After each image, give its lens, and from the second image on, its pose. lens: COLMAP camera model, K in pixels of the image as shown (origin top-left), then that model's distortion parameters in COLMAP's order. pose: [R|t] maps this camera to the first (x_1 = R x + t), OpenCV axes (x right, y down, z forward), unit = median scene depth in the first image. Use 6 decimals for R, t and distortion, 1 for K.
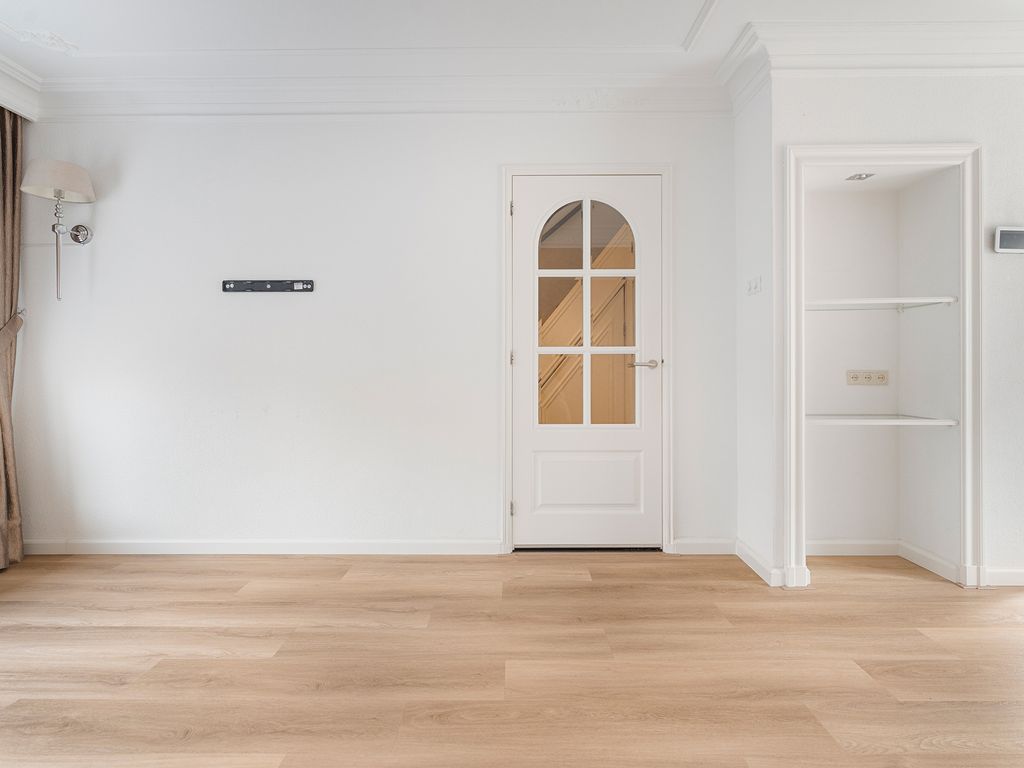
lens RADIAL K [[537.9, 0, 505.3], [0, 537.9, 354.9], [0, 0, 1]] dist [-0.003630, 0.003150]
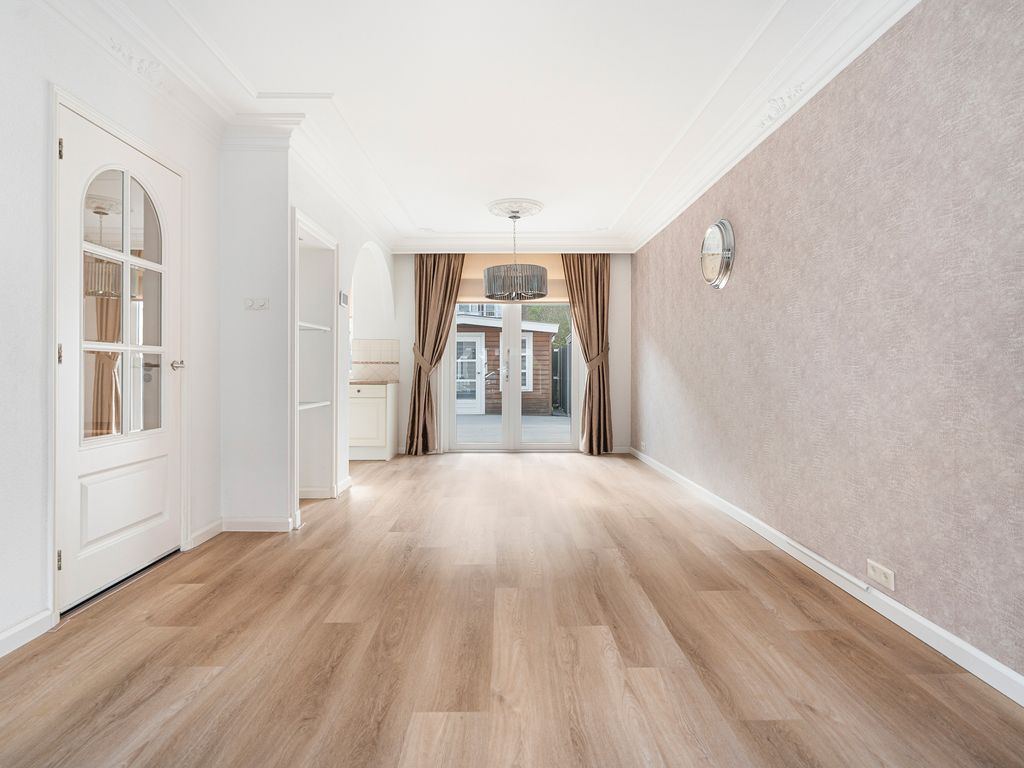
lens RADIAL K [[537.9, 0, 520.3], [0, 537.9, 381.3], [0, 0, 1]] dist [-0.003630, 0.003150]
pose [[-0.036974, -0.015824, 0.999191, -0.820679], [-0.014441, 0.999779, 0.015298, 0.025244], [-0.999212, -0.013864, -0.037195, 0.454639]]
